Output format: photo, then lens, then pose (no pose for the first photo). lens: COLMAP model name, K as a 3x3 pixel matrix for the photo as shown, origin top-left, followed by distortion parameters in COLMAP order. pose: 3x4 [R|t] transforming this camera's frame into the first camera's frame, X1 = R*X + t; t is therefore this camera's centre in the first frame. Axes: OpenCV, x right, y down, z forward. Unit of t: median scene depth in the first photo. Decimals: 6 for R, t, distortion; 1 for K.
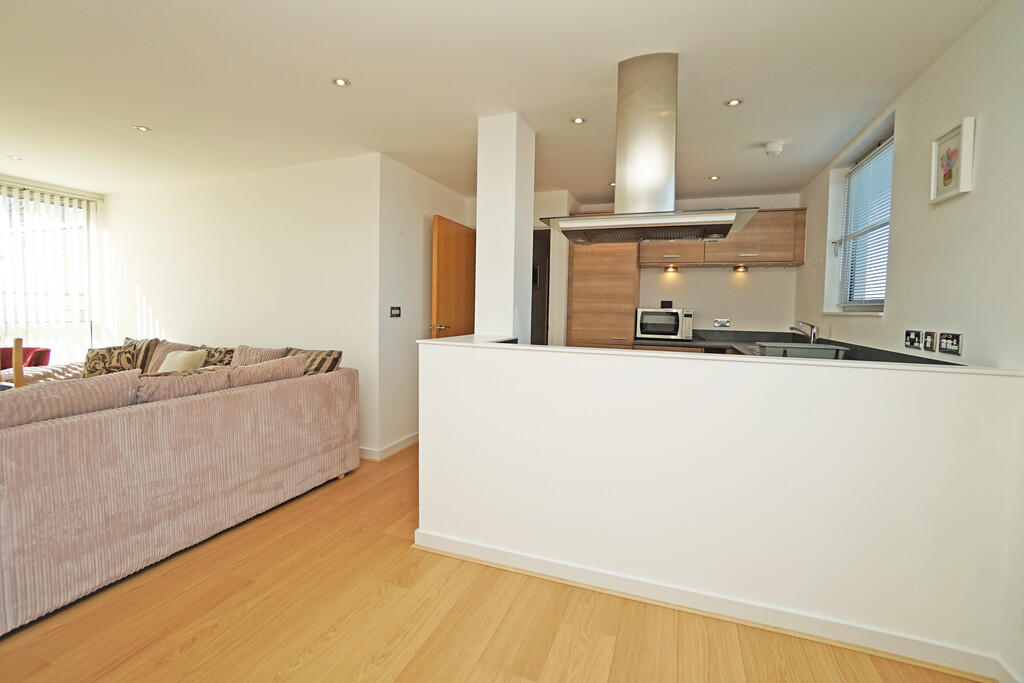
lens RADIAL K [[449.1, 0, 488.7], [0, 449.1, 338.0], [0, 0, 1]] dist [-0.023693, 0.000302]
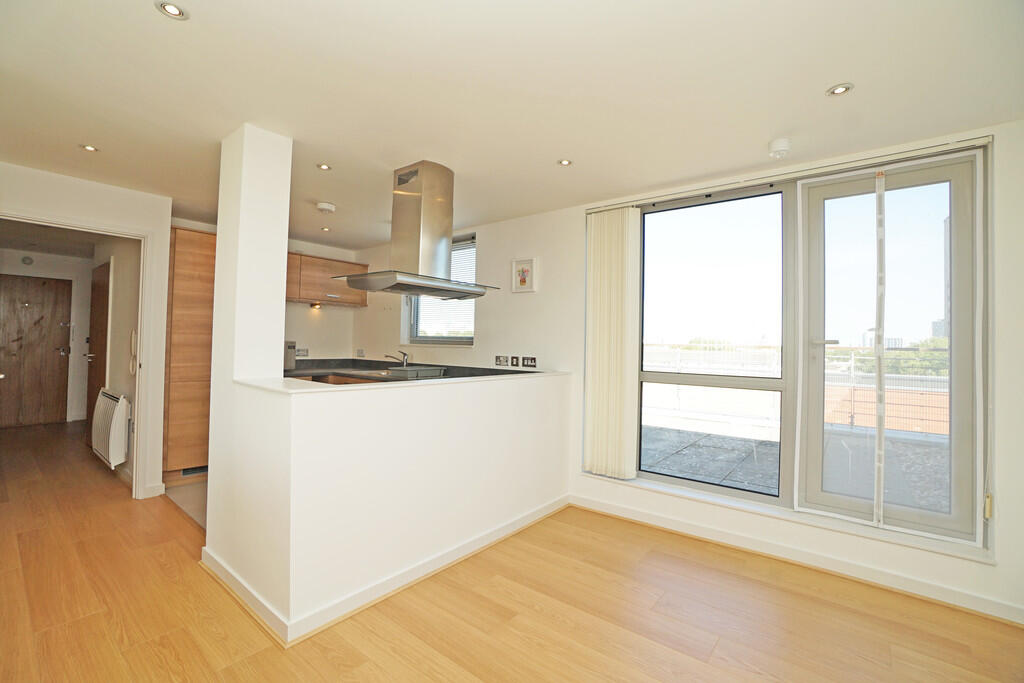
lens RADIAL K [[446.6, 0, 512.0], [0, 446.6, 341.5], [0, 0, 1]] dist [-0.000173, -0.000169]
pose [[0.302677, -0.003177, 0.953088, -0.432963], [0.048186, 0.998767, -0.011973, -0.027513], [-0.951874, 0.049550, 0.302457, 0.186585]]
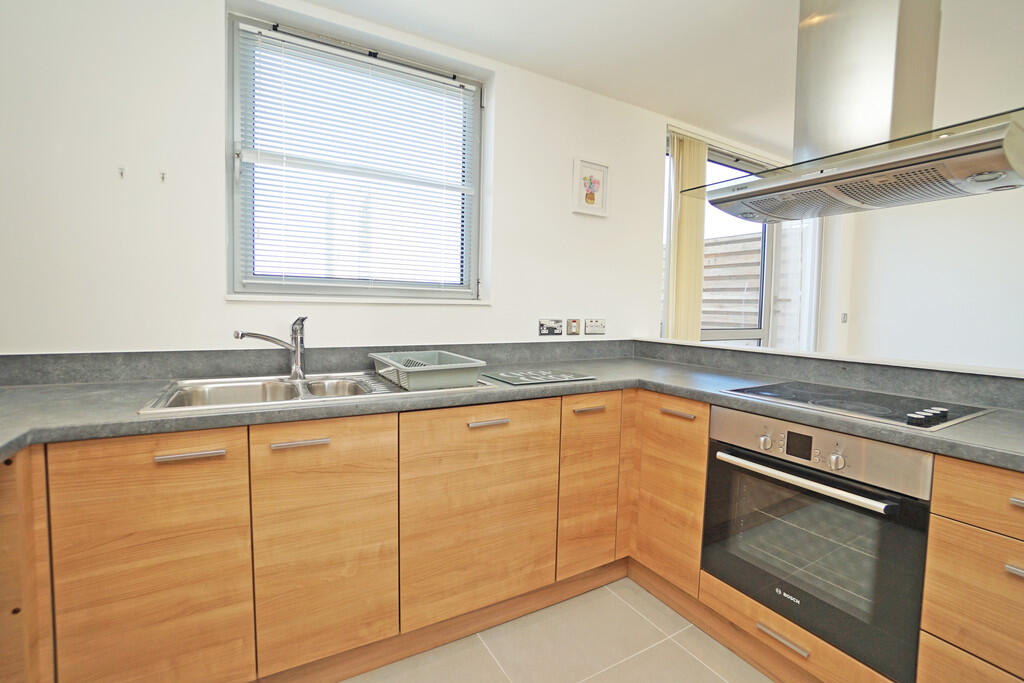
lens RADIAL K [[449.1, 0, 488.7], [0, 449.1, 338.0], [0, 0, 1]] dist [-0.023693, 0.000302]
pose [[-0.760404, -0.066181, 0.646069, 0.179474], [0.016206, 0.992551, 0.120747, -0.055103], [-0.649248, 0.102286, -0.753667, 0.979026]]
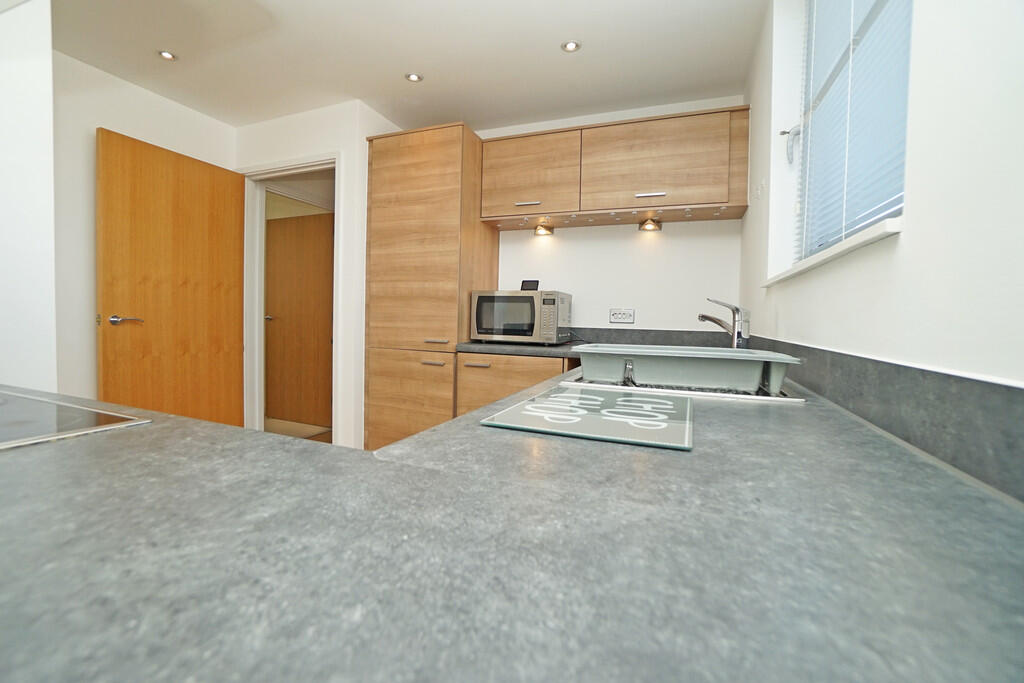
lens RADIAL K [[449.1, 0, 488.7], [0, 449.1, 338.0], [0, 0, 1]] dist [-0.023693, 0.000302]
pose [[0.999604, 0.002761, -0.028018, 0.401730], [-0.003342, 0.999780, -0.020727, 0.009770], [0.027954, 0.020812, 0.999393, 0.436197]]
